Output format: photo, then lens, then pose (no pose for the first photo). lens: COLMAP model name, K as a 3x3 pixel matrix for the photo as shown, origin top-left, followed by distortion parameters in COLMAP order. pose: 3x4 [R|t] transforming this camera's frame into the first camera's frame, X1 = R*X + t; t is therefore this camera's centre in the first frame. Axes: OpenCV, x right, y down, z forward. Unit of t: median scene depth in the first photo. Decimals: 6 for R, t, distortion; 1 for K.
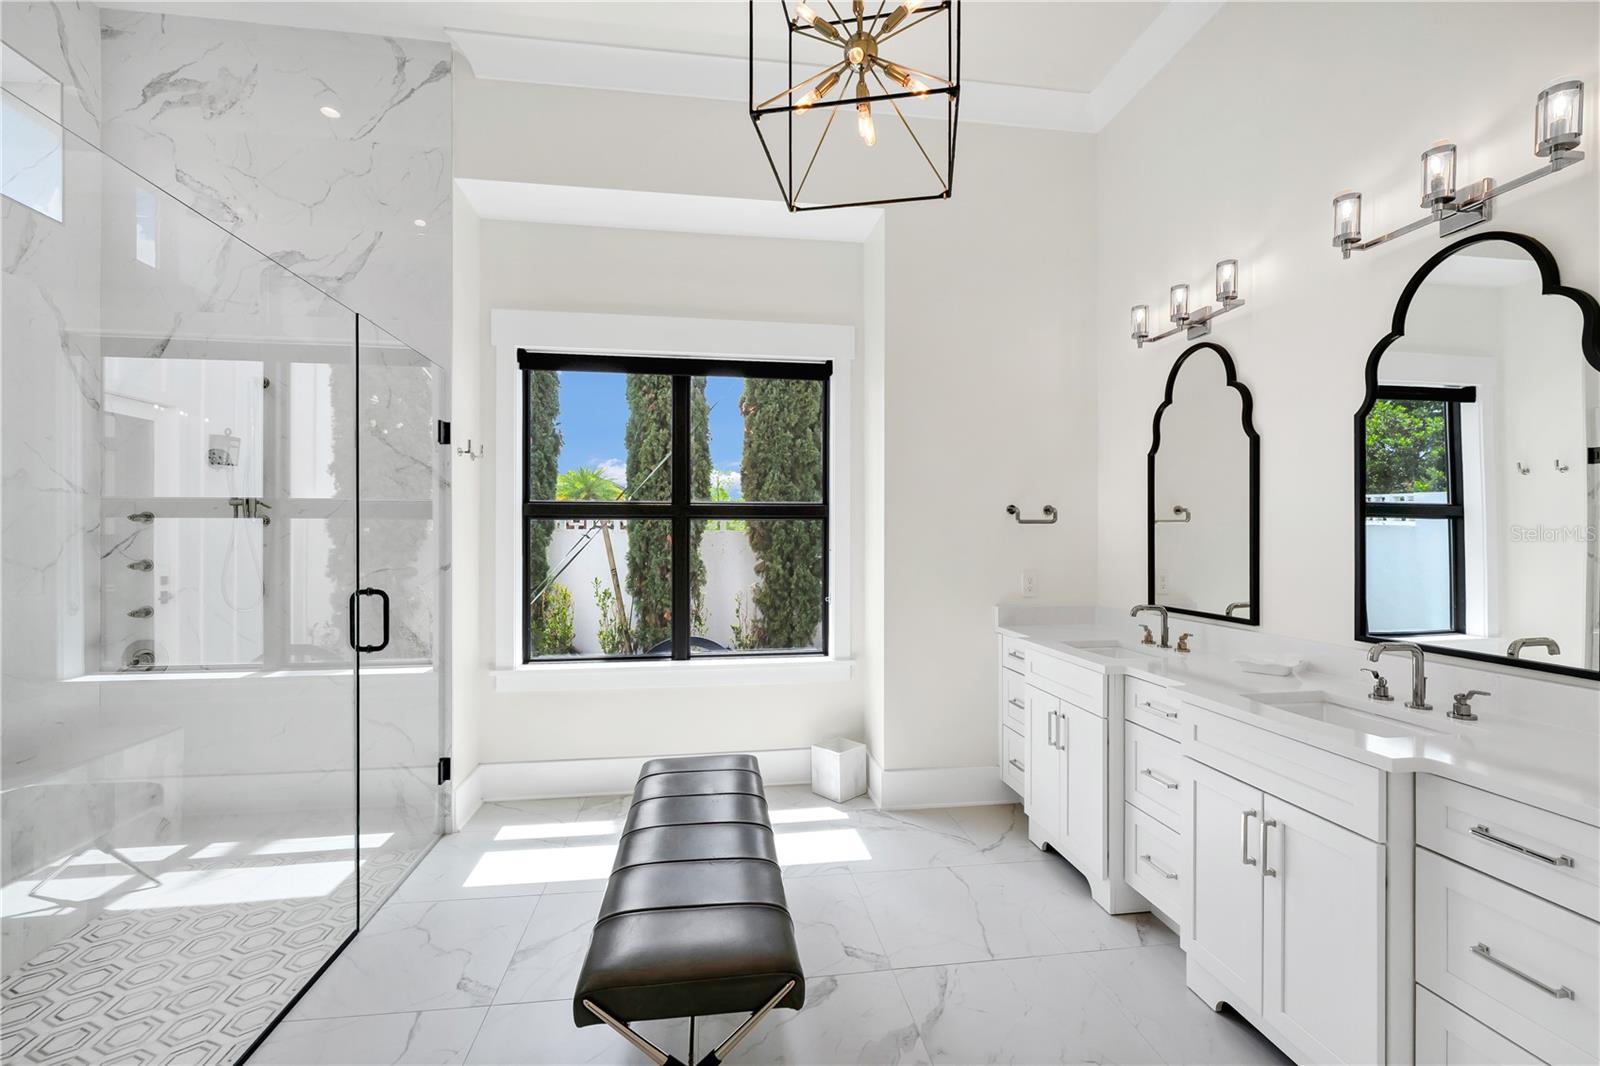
lens RADIAL K [[676.6, 0, 795.4], [0, 676.6, 535.0], [0, 0, 1]] dist [-0.003760, -0.000335]
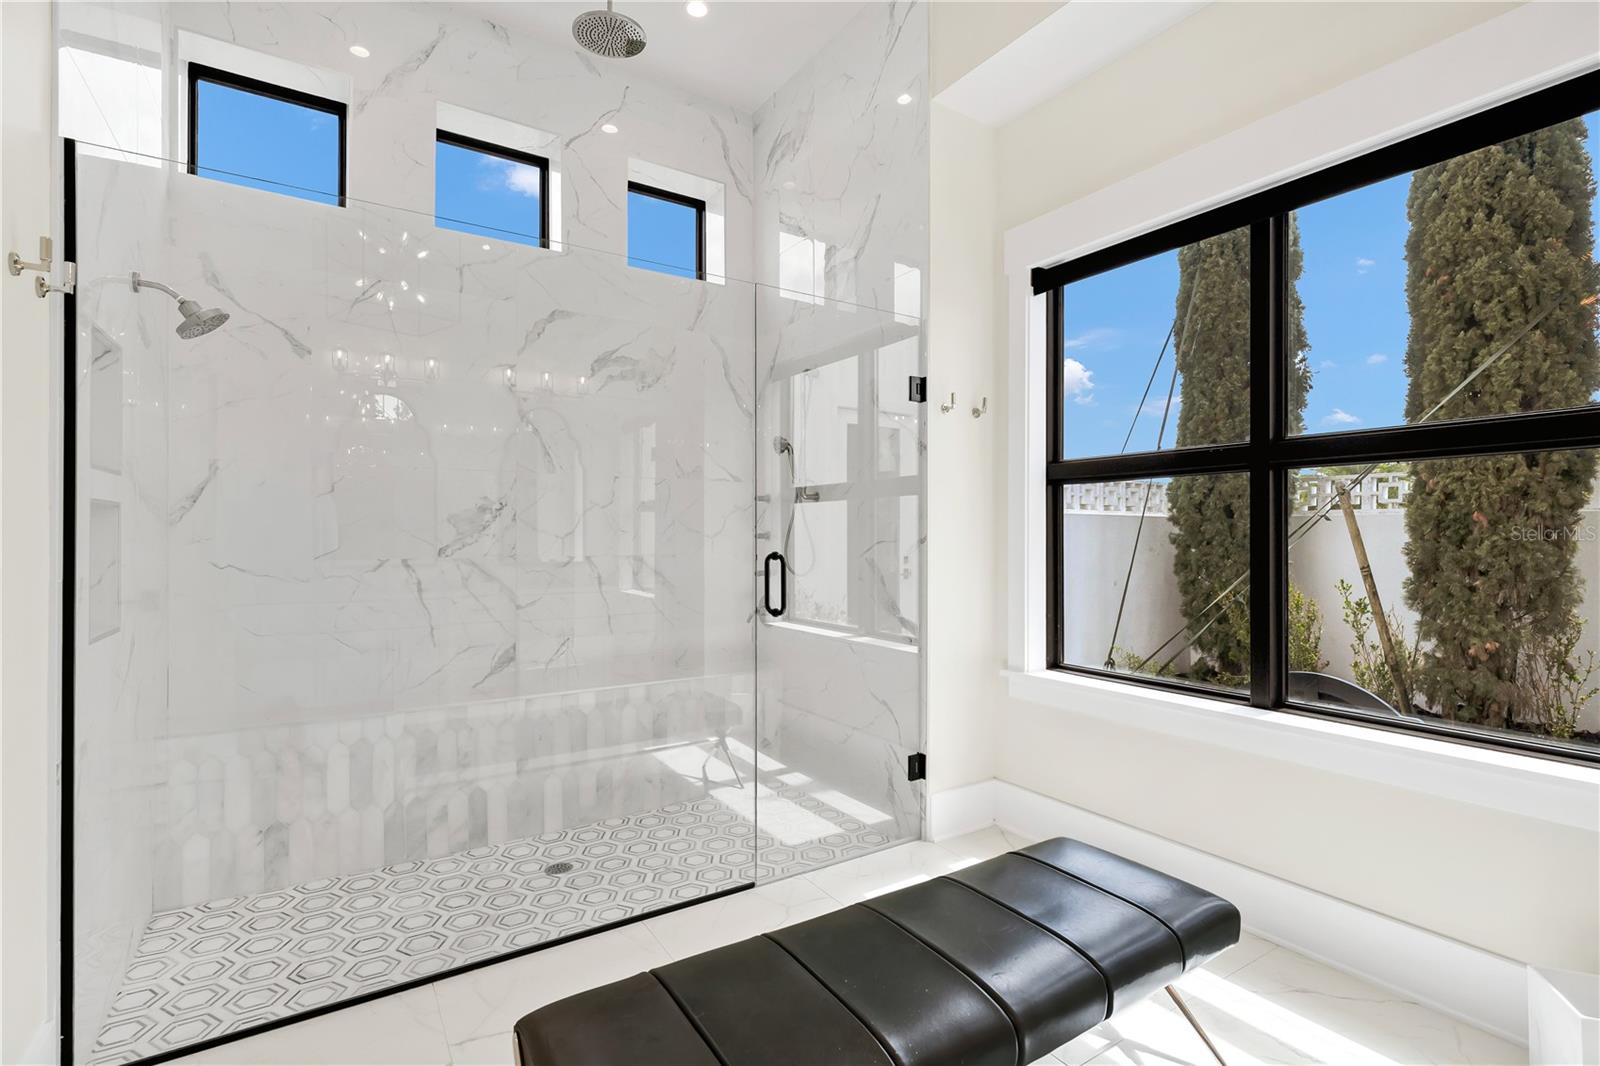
lens RADIAL K [[736.8, 0, 791.2], [0, 736.8, 537.6], [0, 0, 1]] dist [0.000987, 0.000179]
pose [[0.417553, 0.000959, -0.908652, 0.247415], [0.000983, 0.999998, 0.001508, 0.035929], [0.908652, -0.001523, 0.417551, 0.366610]]
